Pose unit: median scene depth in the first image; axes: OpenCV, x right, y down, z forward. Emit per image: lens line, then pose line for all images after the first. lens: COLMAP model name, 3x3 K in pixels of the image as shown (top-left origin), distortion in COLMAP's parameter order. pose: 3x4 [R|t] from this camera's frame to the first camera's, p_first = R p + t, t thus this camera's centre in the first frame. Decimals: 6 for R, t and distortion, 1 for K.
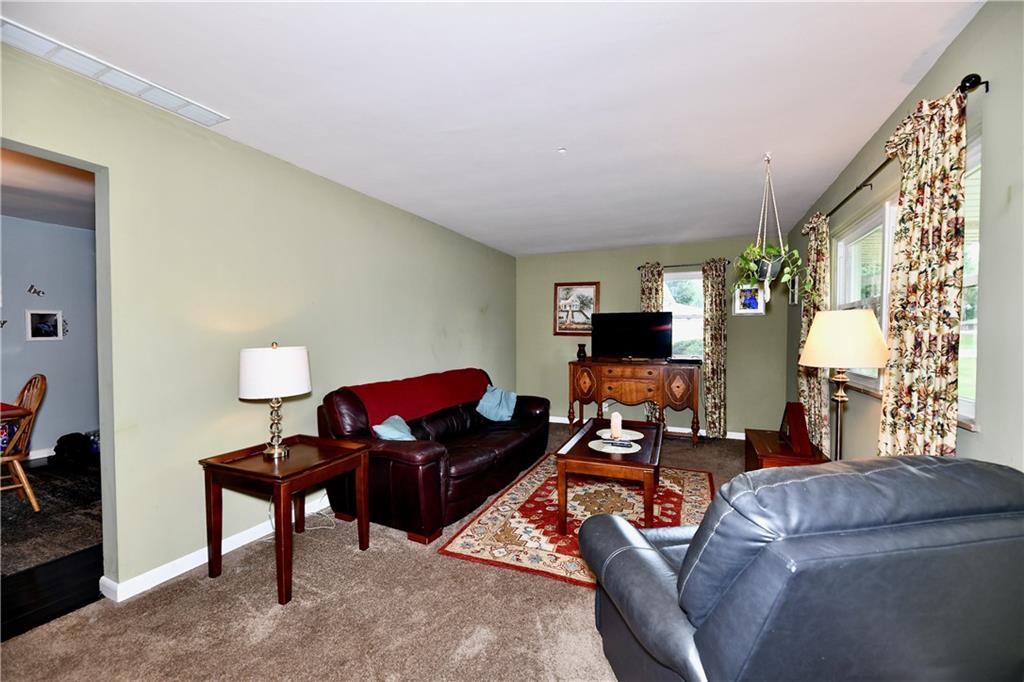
lens RADIAL K [[411.2, 0, 514.1], [0, 411.2, 341.6], [0, 0, 1]] dist [-0.000797, -0.000002]
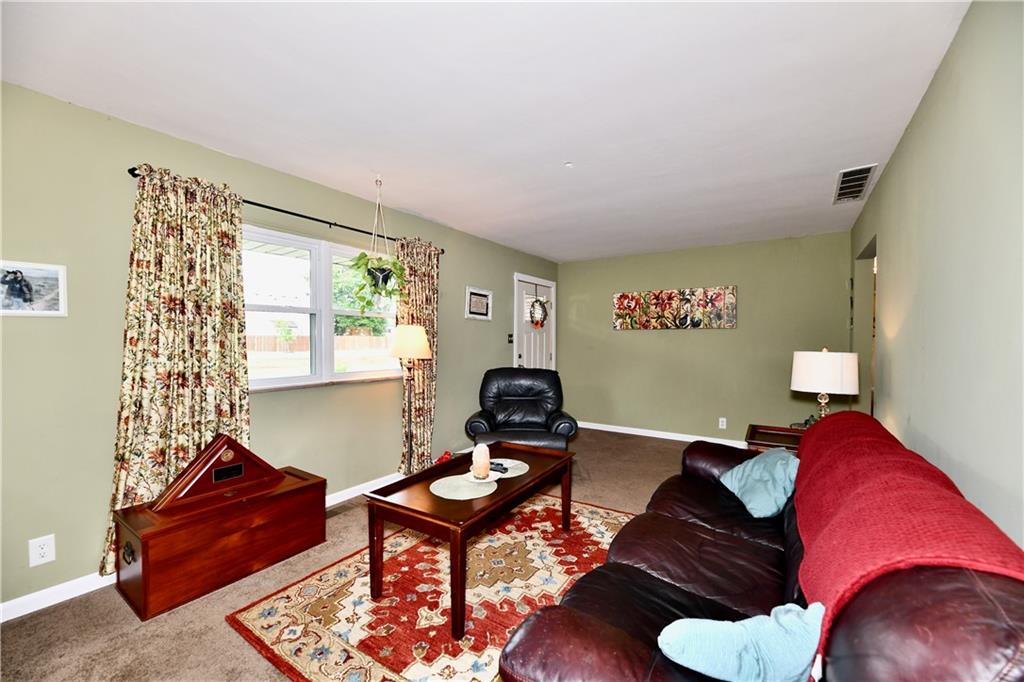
lens RADIAL K [[411.2, 0, 511.4], [0, 411.2, 340.7], [0, 0, 1]] dist [-0.000797, -0.000002]
pose [[-0.984995, -0.001807, 0.172575, 0.072252], [0.002363, 0.999710, 0.023954, -0.037296], [-0.172568, 0.024002, -0.984705, 1.947566]]
